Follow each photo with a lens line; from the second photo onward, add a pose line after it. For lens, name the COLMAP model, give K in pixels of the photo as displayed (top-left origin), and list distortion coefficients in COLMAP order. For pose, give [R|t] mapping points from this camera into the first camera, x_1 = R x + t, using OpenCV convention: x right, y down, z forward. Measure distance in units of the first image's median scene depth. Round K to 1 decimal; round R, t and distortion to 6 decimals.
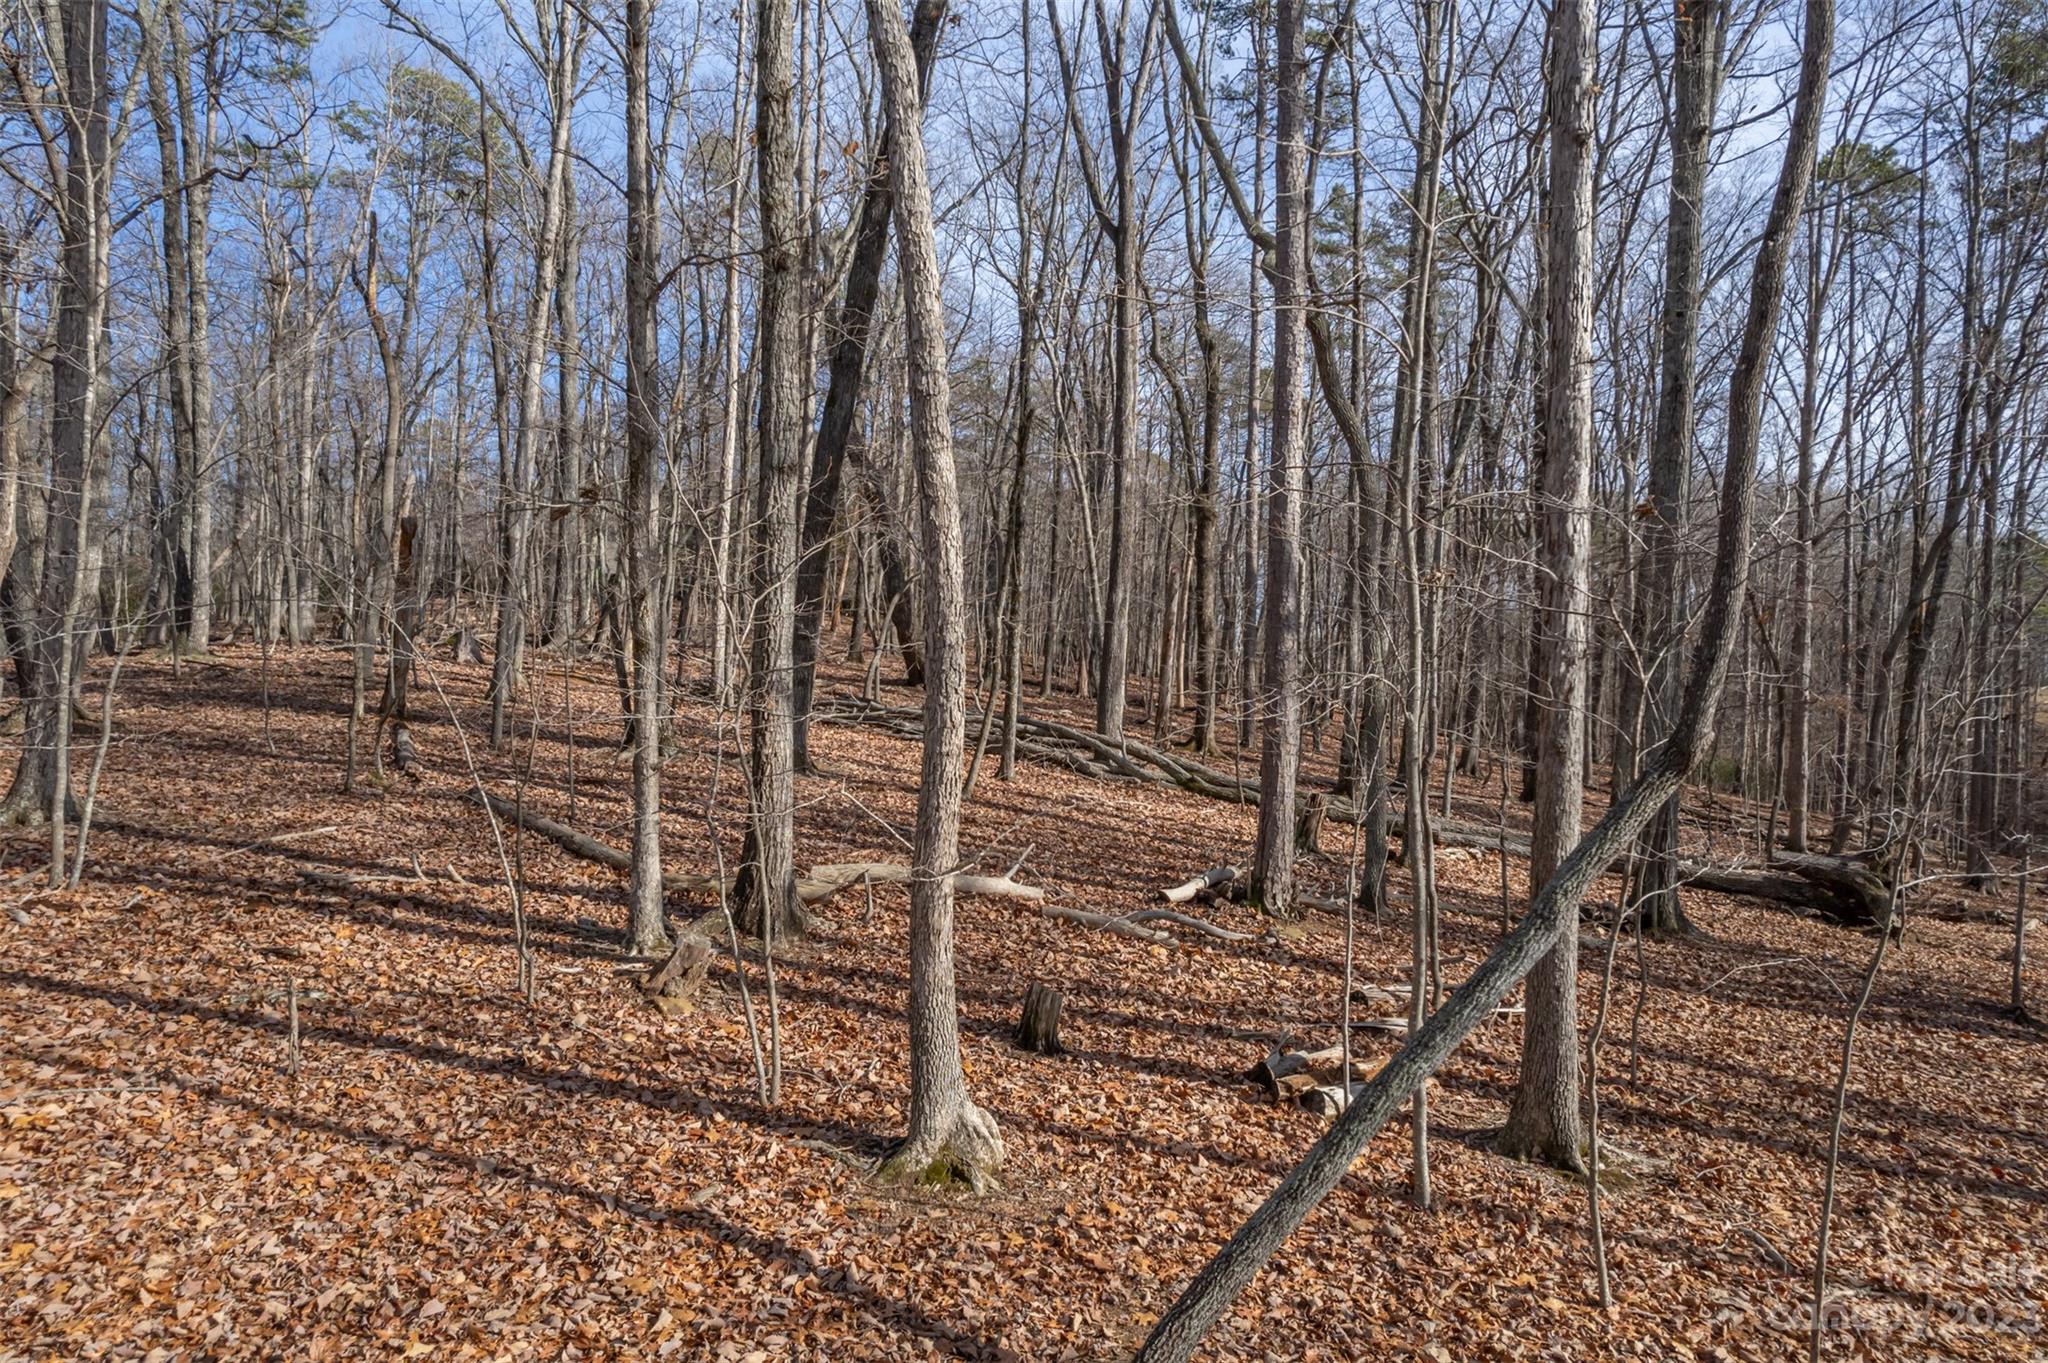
lens RADIAL K [[1302.9, 0, 1028.8], [0, 1302.9, 680.2], [0, 0, 1]] dist [-0.048239, 0.048057]
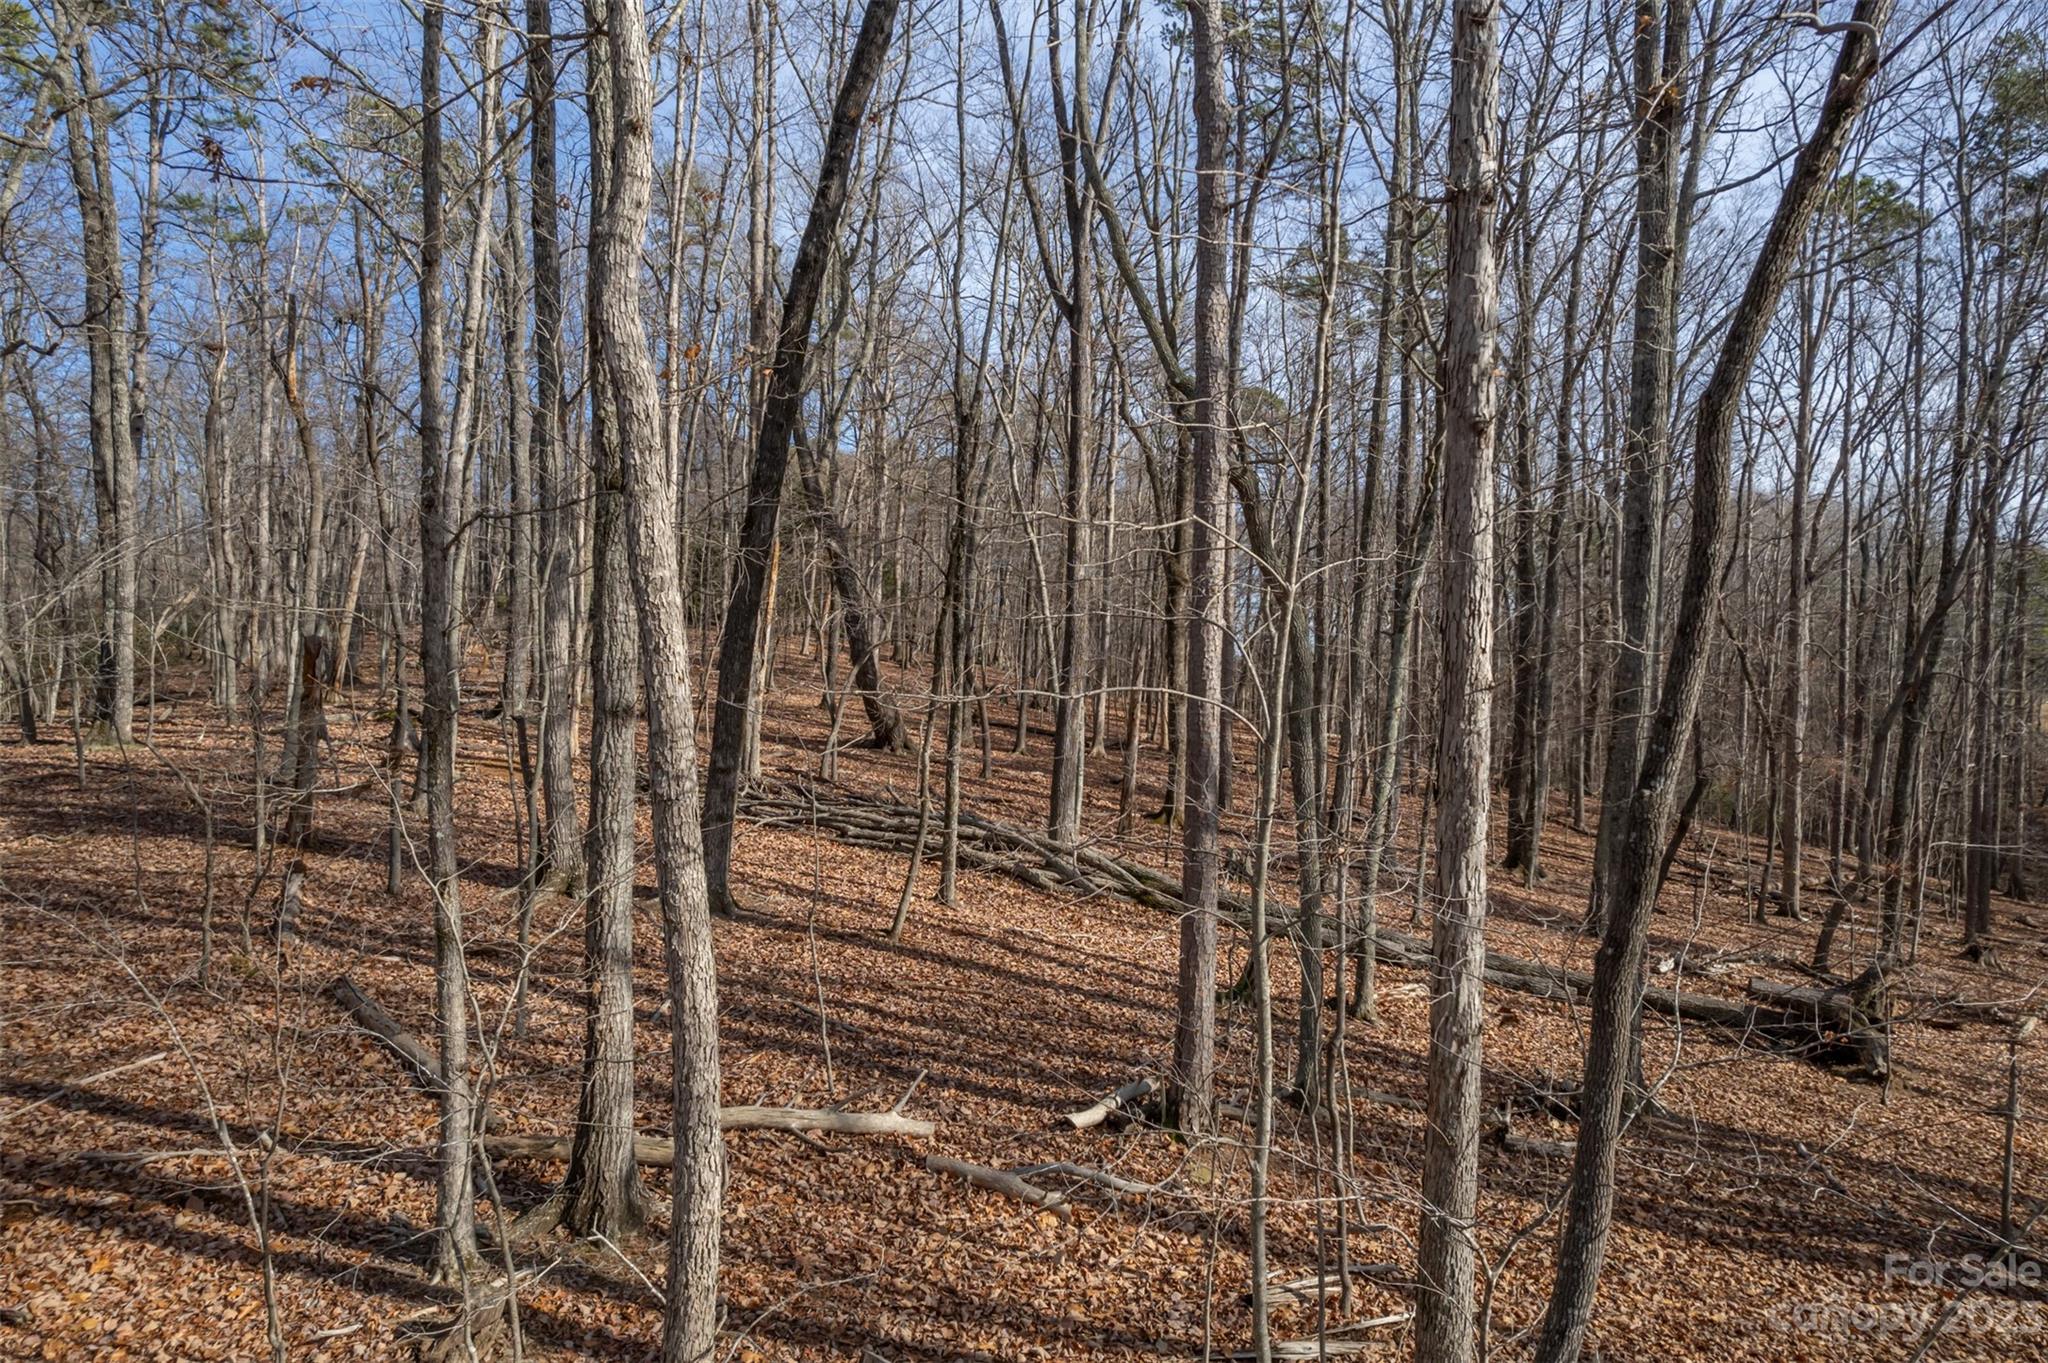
lens RADIAL K [[1302.9, 0, 1029.7], [0, 1302.9, 677.4], [0, 0, 1]] dist [-0.048239, 0.048057]
pose [[0.999997, -0.000723, -0.002354, 0.045832], [0.000723, 1.000000, 0.000127, -0.087506], [0.002354, -0.000129, 0.999997, 0.048970]]
